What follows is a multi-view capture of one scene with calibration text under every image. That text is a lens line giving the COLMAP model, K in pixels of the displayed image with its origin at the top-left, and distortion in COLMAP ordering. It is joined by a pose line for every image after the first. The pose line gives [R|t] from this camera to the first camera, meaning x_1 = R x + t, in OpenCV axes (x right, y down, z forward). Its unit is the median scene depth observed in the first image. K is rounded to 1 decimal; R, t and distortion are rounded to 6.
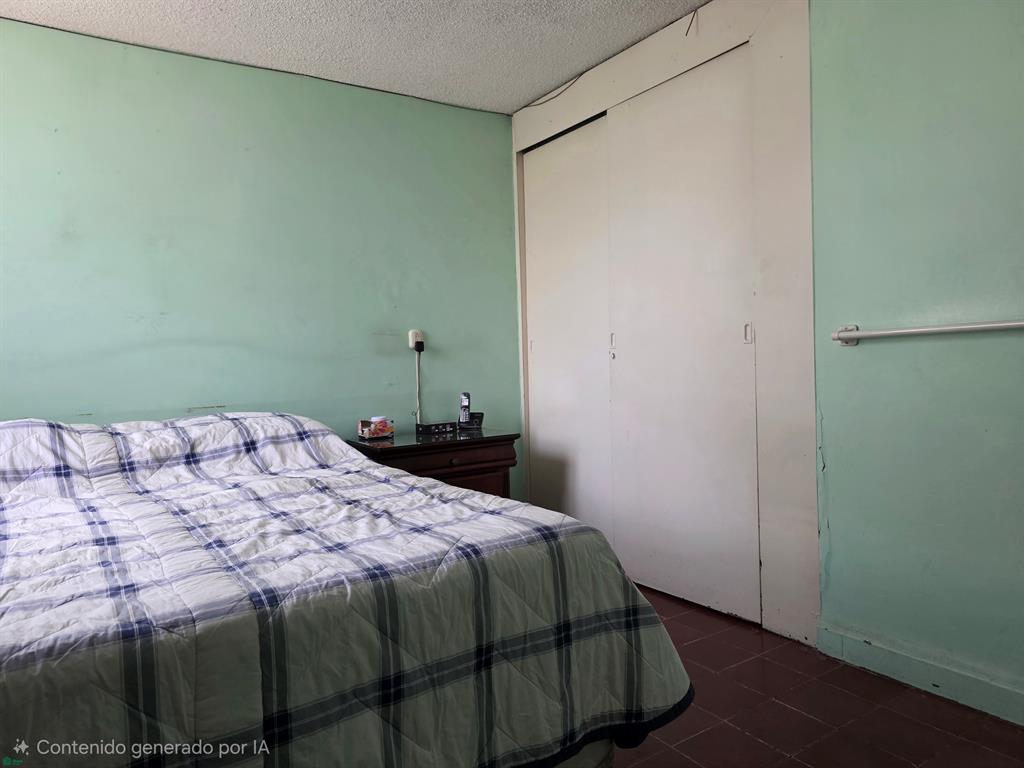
lens RADIAL K [[697.5, 0, 512.0], [0, 697.5, 384.0], [0, 0, 1]] dist [0.049926, -0.048812]
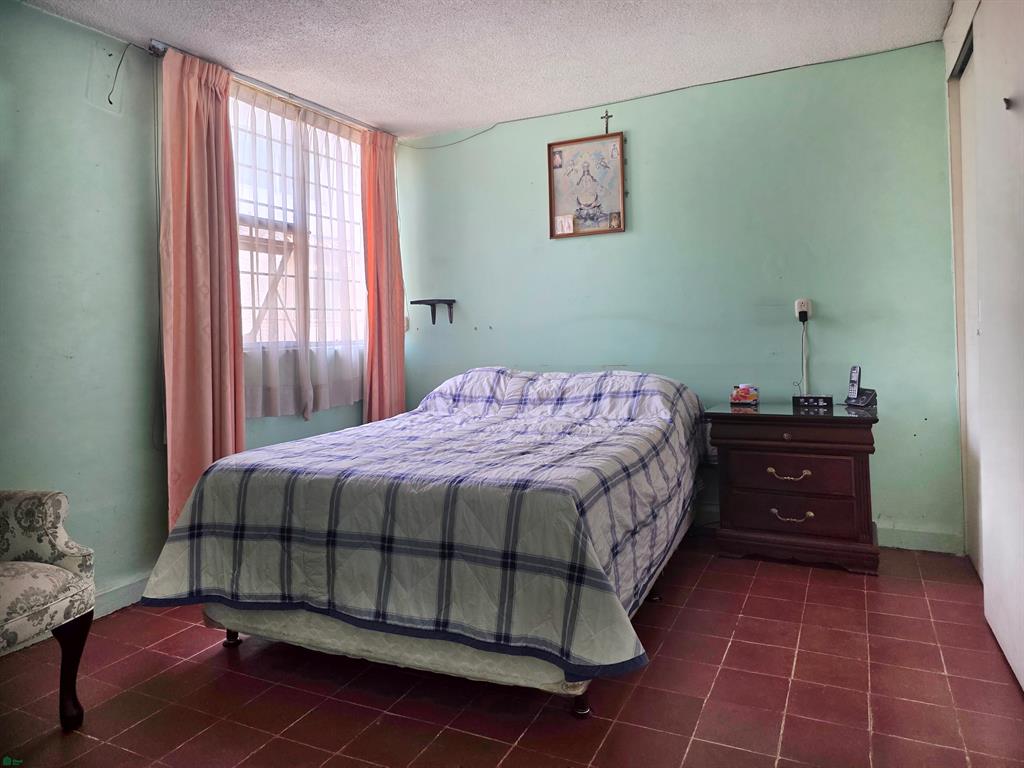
lens RADIAL K [[694.3, 0, 512.7], [0, 694.3, 343.2], [0, 0, 1]] dist [0.058905, -0.045905]
pose [[0.502234, 0.036202, -0.863974, 0.791924], [-0.019180, 0.999344, 0.030725, -0.059056], [0.864519, 0.001140, 0.502599, 0.233786]]
